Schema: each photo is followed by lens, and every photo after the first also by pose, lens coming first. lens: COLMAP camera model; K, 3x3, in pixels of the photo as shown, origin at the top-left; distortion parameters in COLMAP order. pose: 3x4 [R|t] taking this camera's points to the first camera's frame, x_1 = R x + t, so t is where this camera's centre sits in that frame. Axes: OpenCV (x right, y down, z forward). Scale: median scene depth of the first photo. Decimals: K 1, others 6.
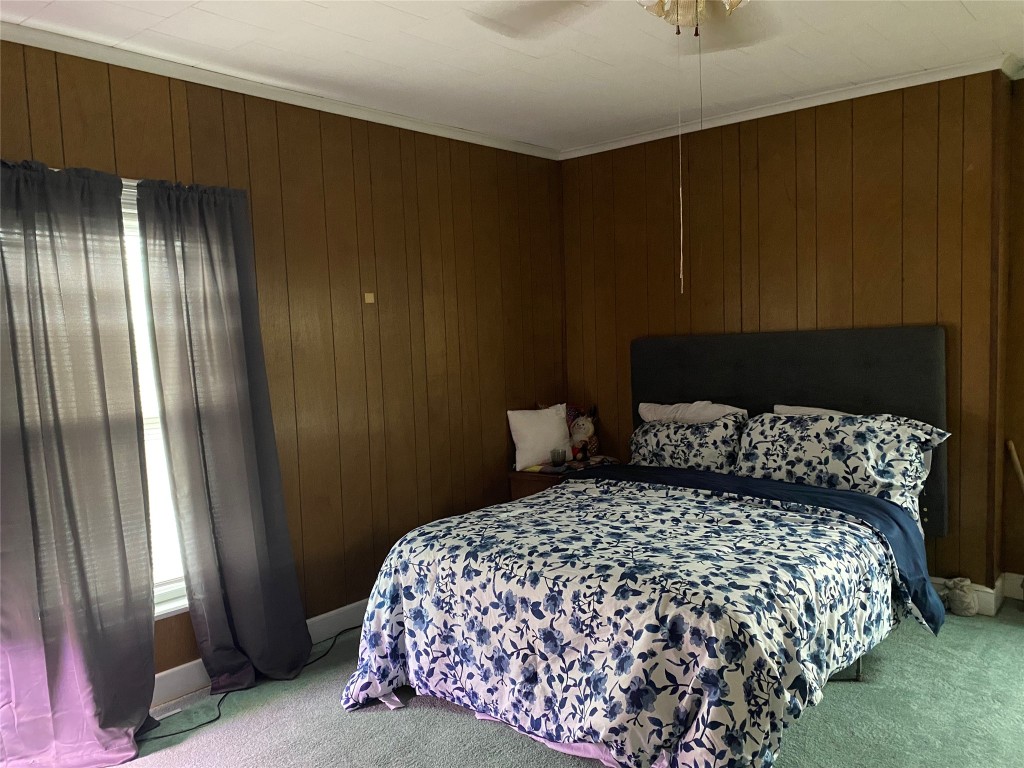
lens RADIAL K [[784.2, 0, 516.7], [0, 784.2, 388.0], [0, 0, 1]] dist [0.004659, -0.011012]
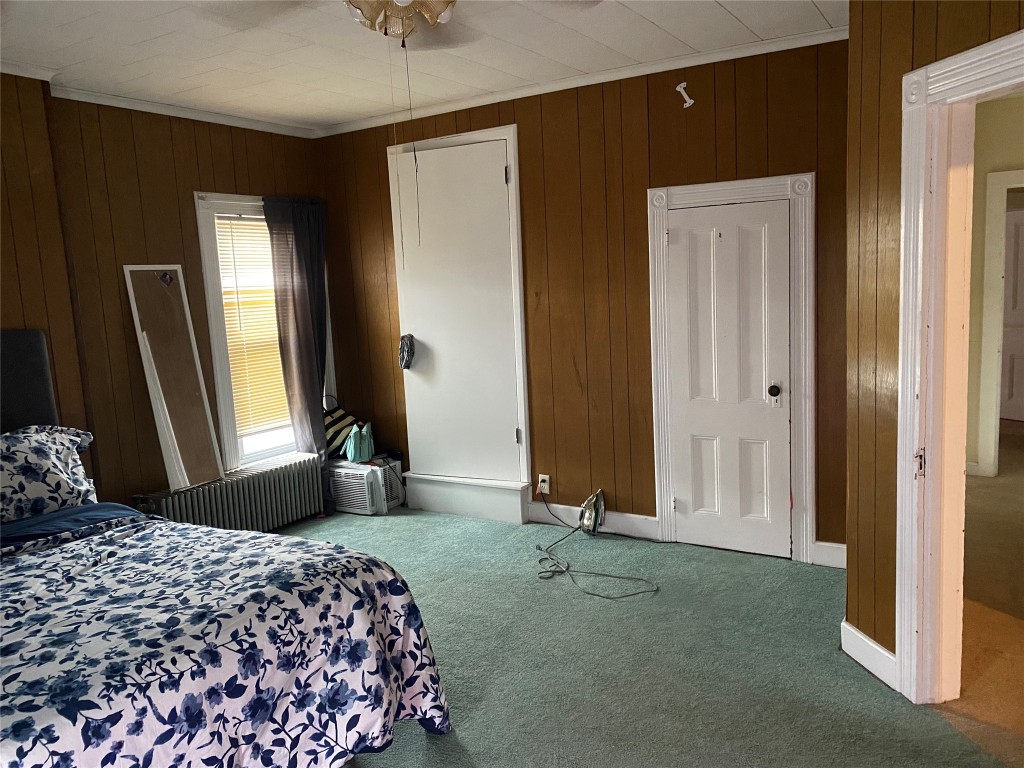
lens RADIAL K [[784.2, 0, 516.5], [0, 784.2, 382.4], [0, 0, 1]] dist [0.004659, -0.011012]
pose [[-0.142293, -0.085604, 0.986116, -0.711544], [0.144075, 0.983852, 0.106197, -0.045858], [-0.979283, 0.157186, -0.127662, 0.762439]]
